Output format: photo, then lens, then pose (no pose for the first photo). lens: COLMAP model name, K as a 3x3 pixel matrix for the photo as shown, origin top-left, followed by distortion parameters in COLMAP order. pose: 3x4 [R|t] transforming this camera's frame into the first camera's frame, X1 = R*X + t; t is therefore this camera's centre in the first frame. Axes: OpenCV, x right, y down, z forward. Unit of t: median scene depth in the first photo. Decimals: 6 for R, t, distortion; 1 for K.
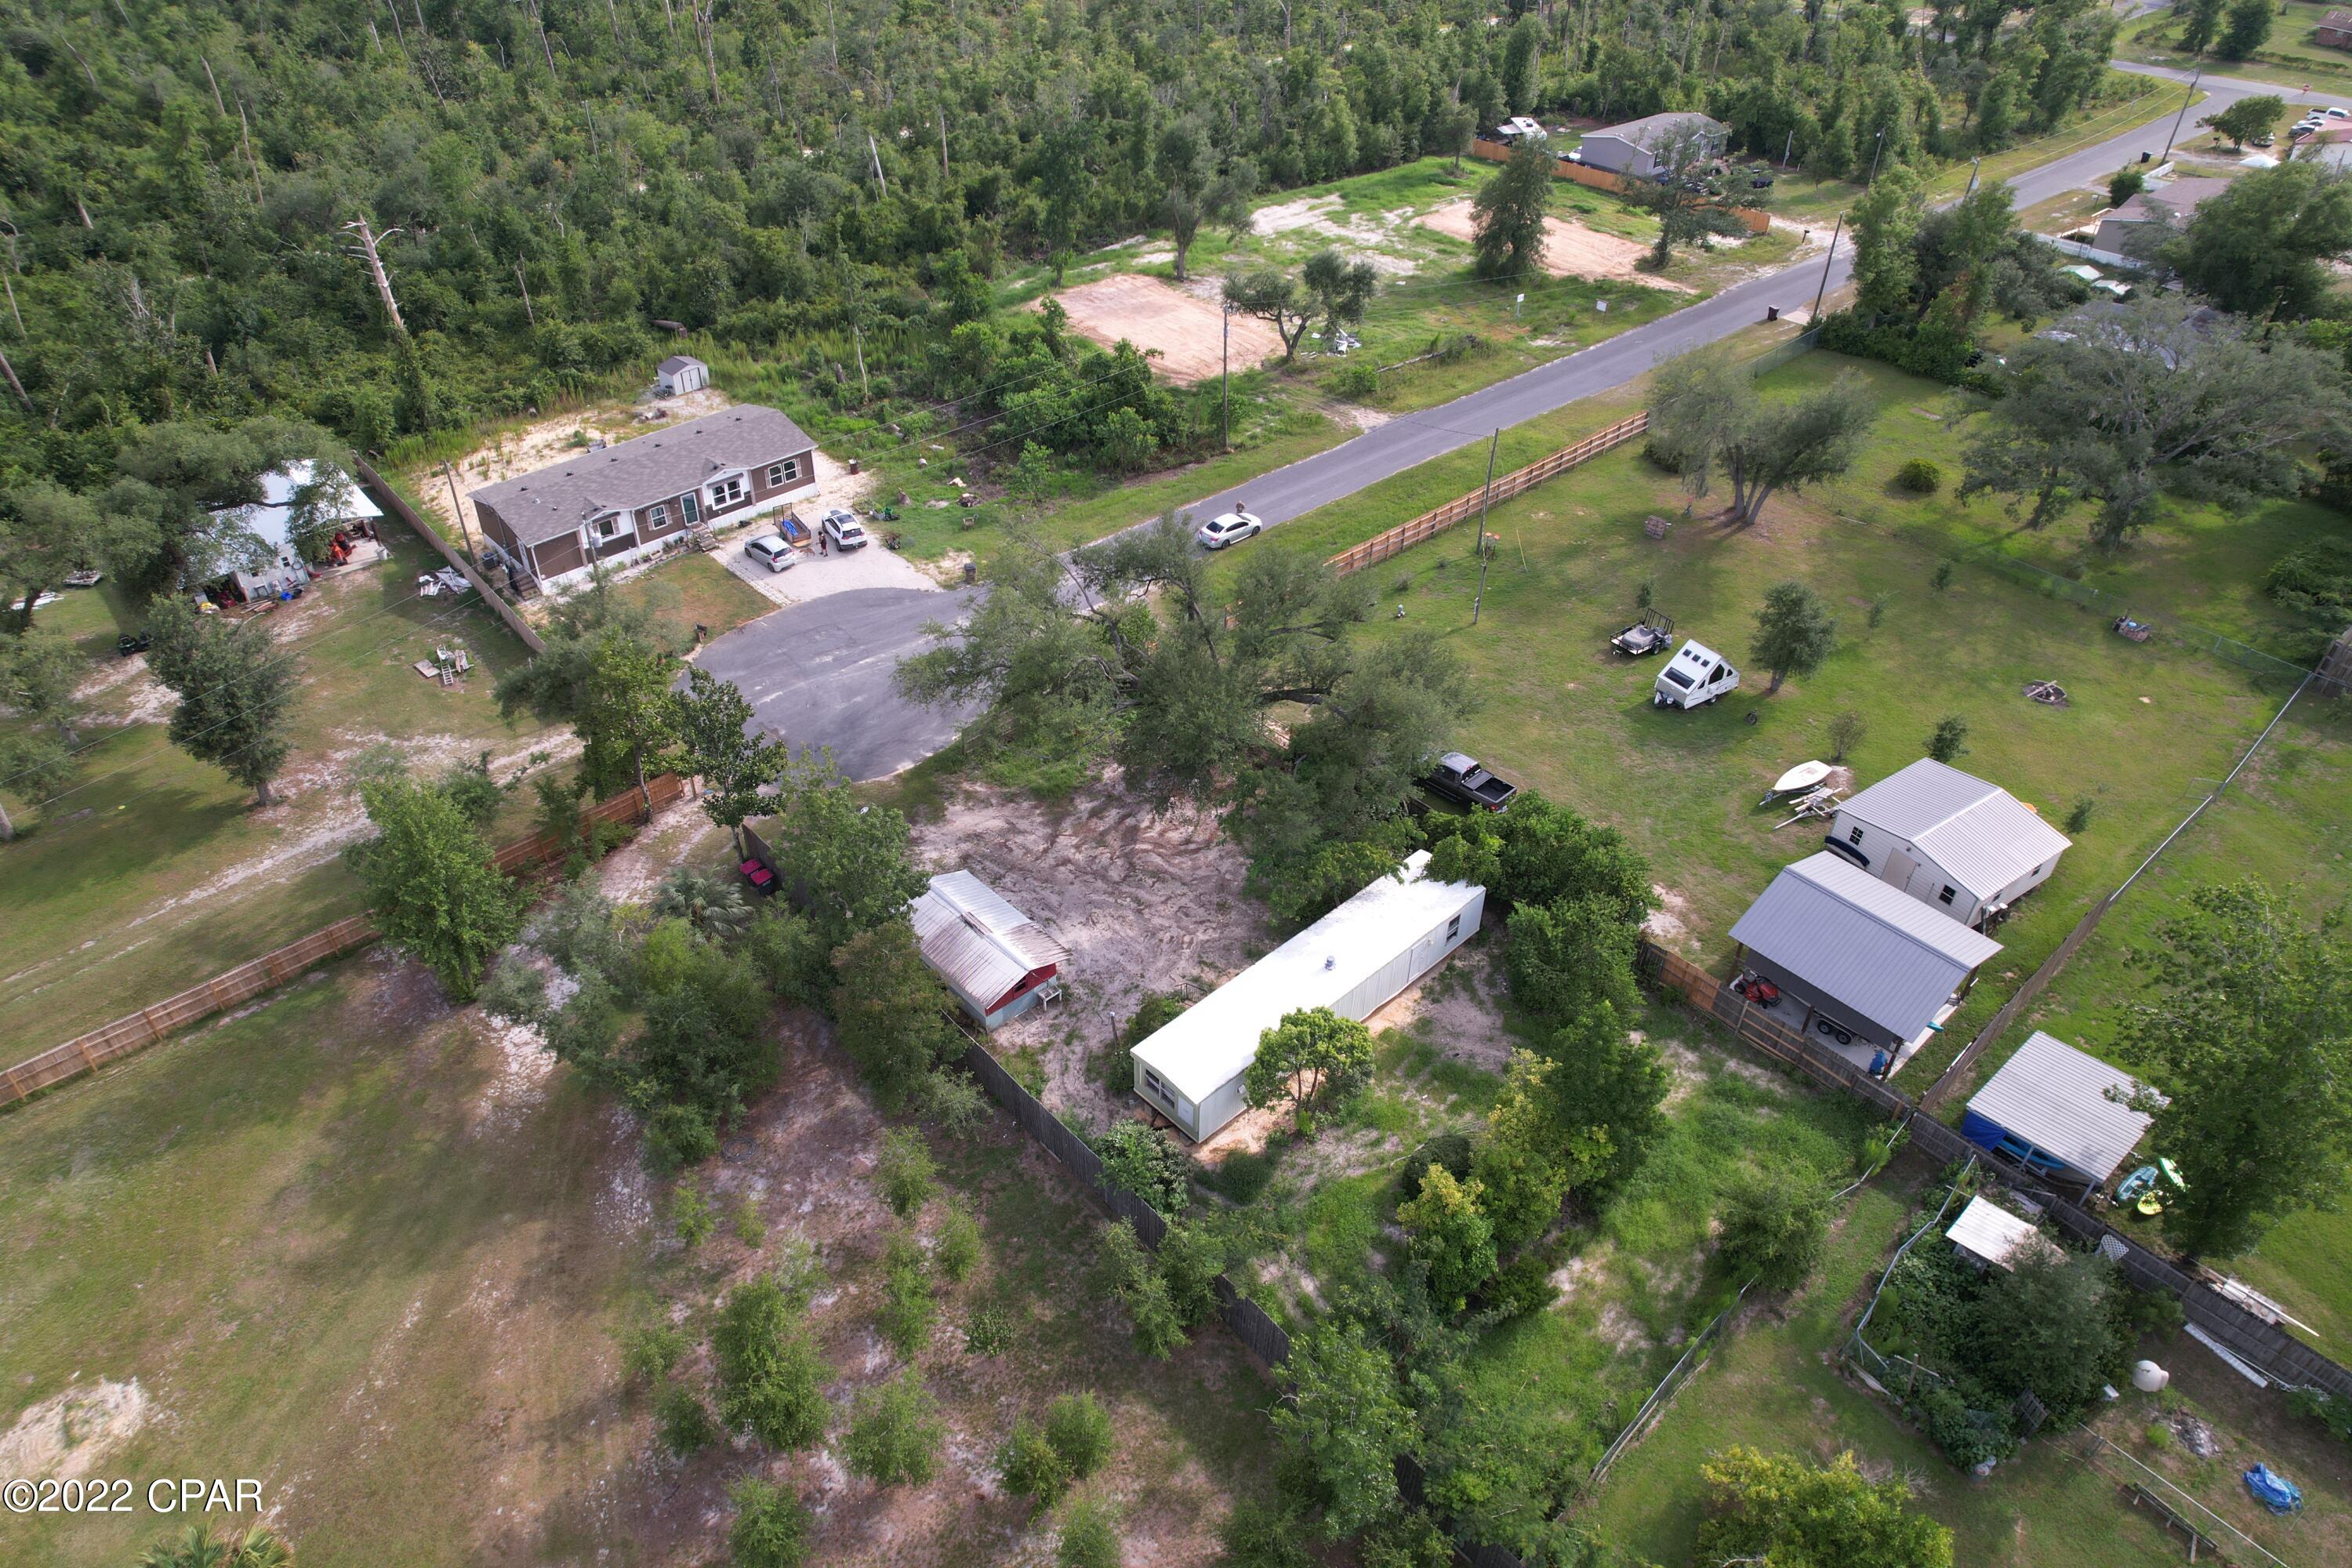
lens RADIAL K [[1501.6, 0, 1167.3], [0, 1501.6, 778.9], [0, 0, 1]] dist [-0.081976, 0.074480]
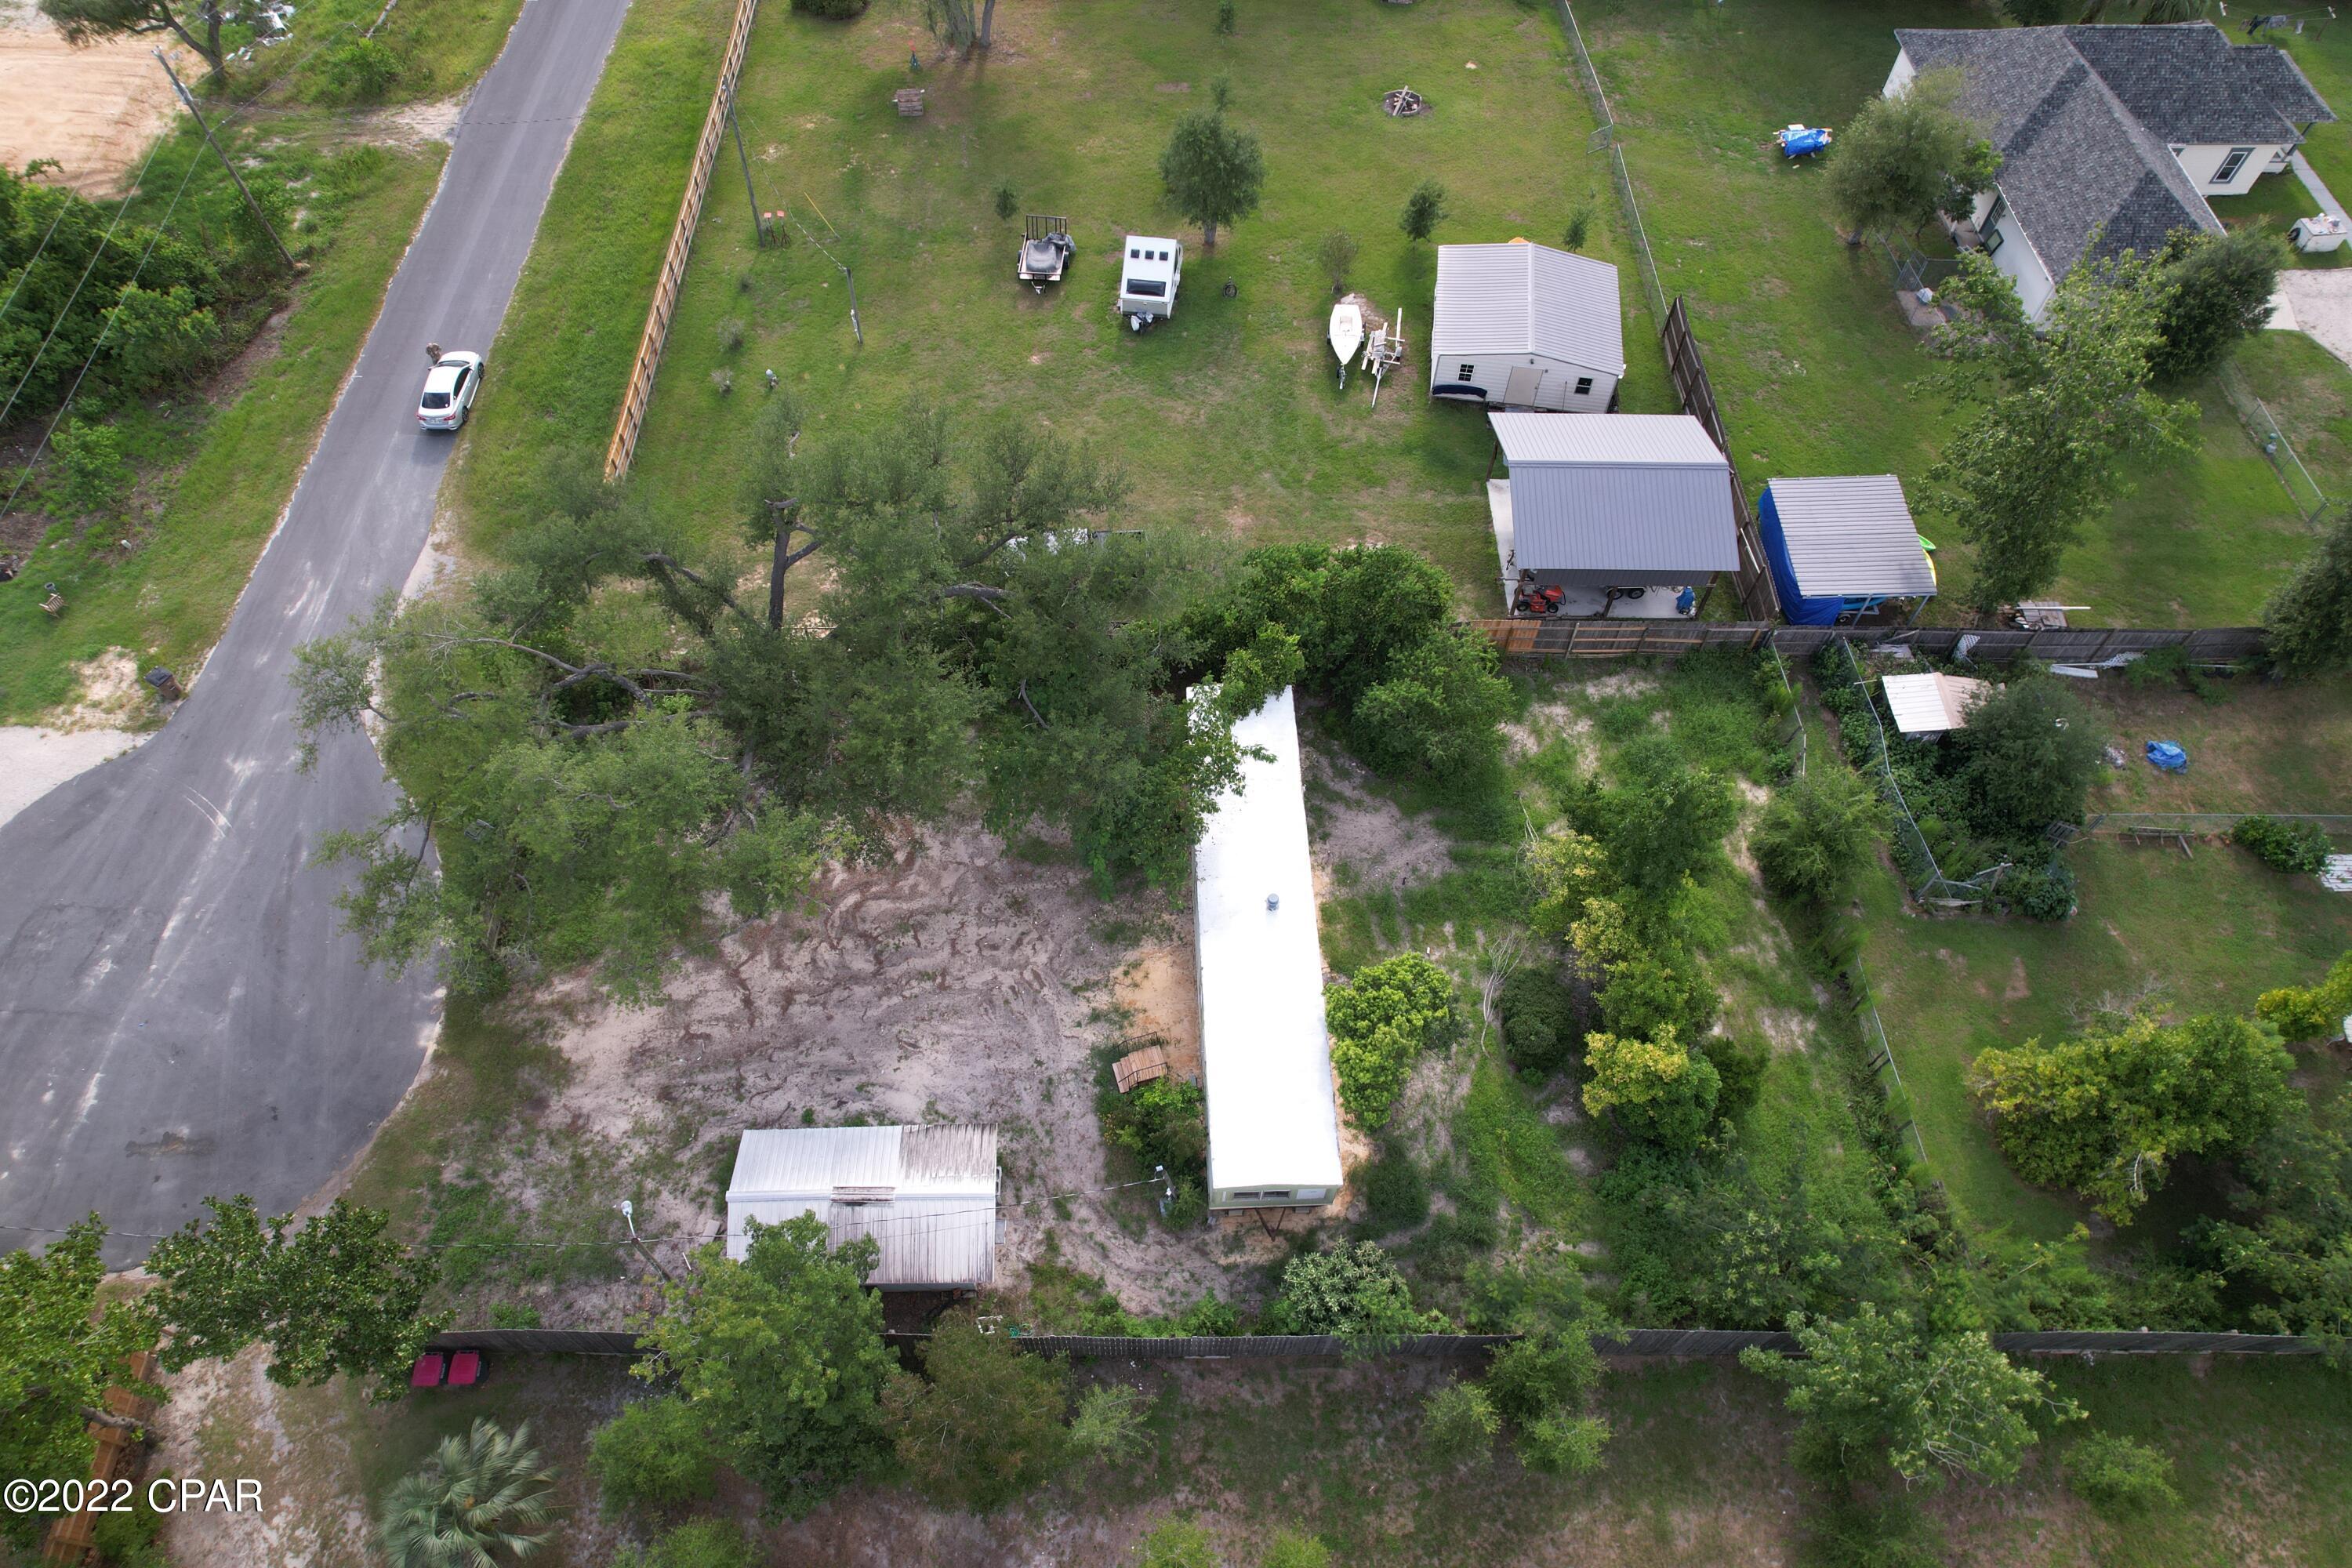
lens RADIAL K [[1501.6, 0, 1167.3], [0, 1501.6, 778.9], [0, 0, 1]] dist [-0.081976, 0.074480]
pose [[0.661115, -0.624023, 0.416560, -0.182135], [0.449716, 0.773997, 0.445740, -0.257268], [-0.600568, -0.107351, 0.792334, 0.381000]]
